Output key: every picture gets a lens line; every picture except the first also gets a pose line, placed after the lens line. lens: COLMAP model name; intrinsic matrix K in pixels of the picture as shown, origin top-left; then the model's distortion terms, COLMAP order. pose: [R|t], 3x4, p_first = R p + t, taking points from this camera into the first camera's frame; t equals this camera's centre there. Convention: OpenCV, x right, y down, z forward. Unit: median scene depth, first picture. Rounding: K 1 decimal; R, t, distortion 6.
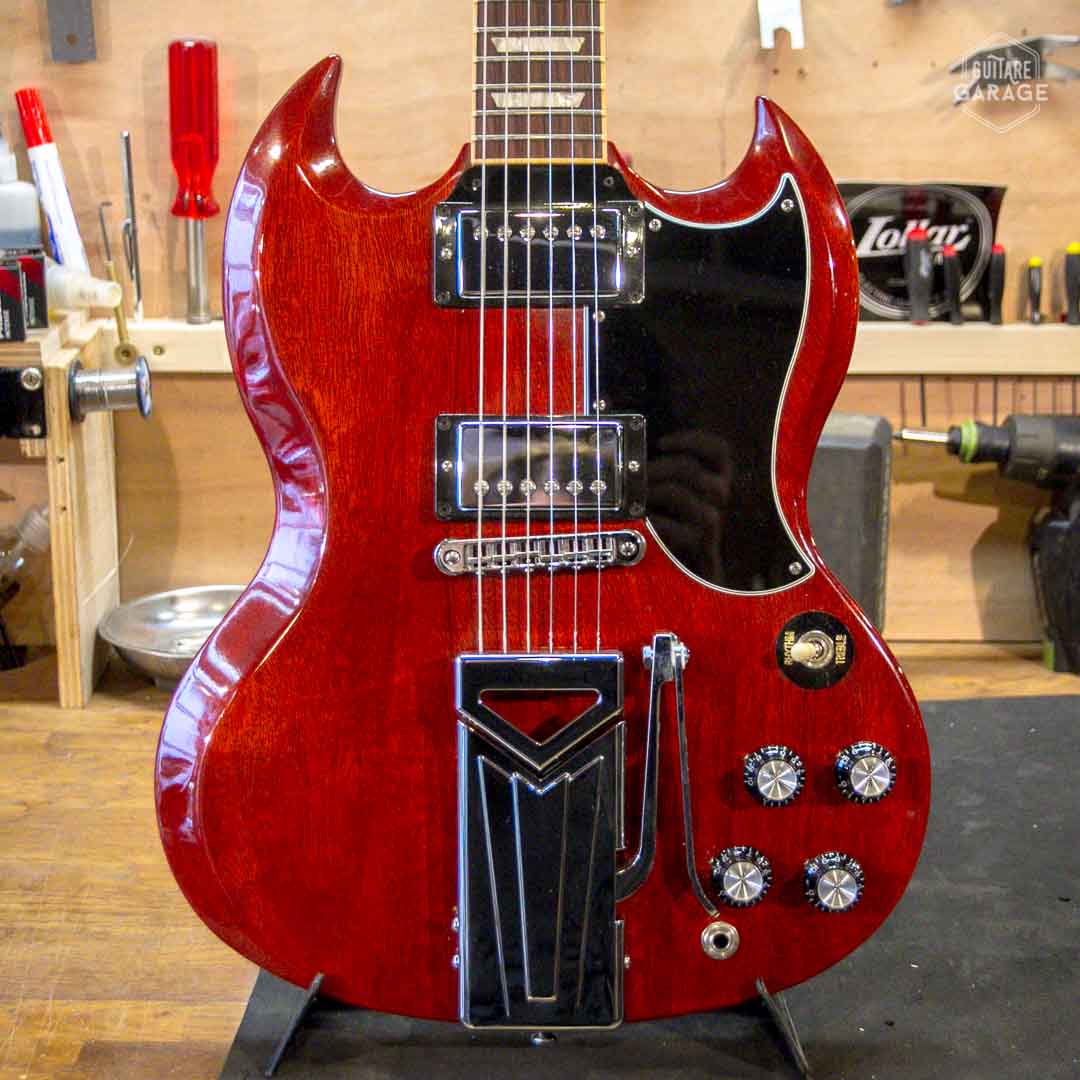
lens RADIAL K [[2206.3, 0, 540.0], [0, 2206.3, 540.0], [0, 0, 1]] dist [-0.018233, 0.251397]
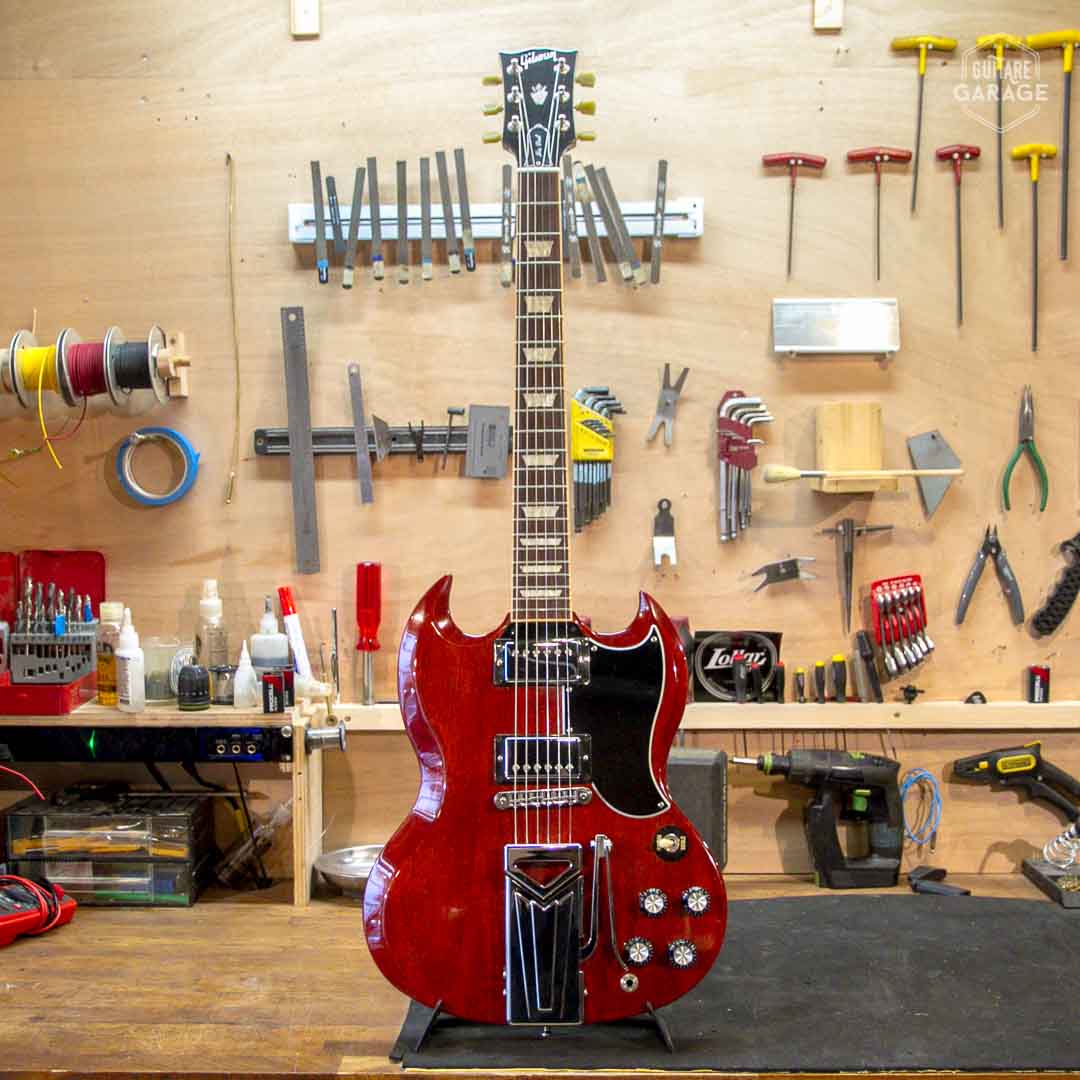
lens RADIAL K [[1517.4, 0, 527.5], [0, 1517.4, 592.1], [0, 0, 1]] dist [-0.005049, -0.029623]
pose [[0.999862, -0.007095, -0.015036, 0.006140], [0.004115, 0.981841, -0.189662, 0.064398], [0.016108, 0.189574, 0.981734, -0.362155]]
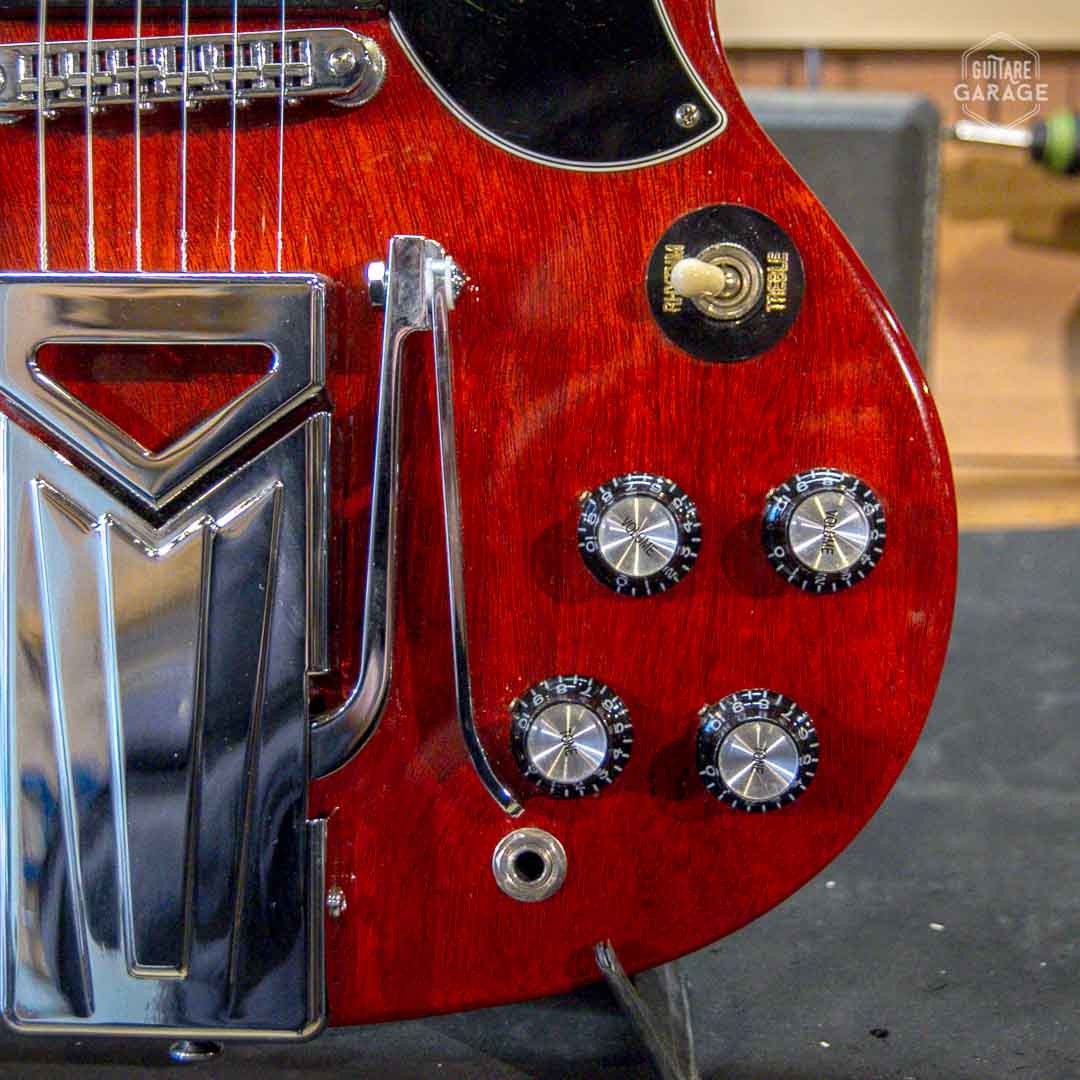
lens RADIAL K [[2206.3, 0, 540.0], [0, 2206.3, 540.0], [0, 0, 1]] dist [-0.018233, 0.251397]
pose [[0.998890, 0.012244, -0.045481, 0.076665], [-0.011565, 0.999818, 0.015159, 0.072640], [0.045658, -0.014616, 0.998850, 0.362530]]
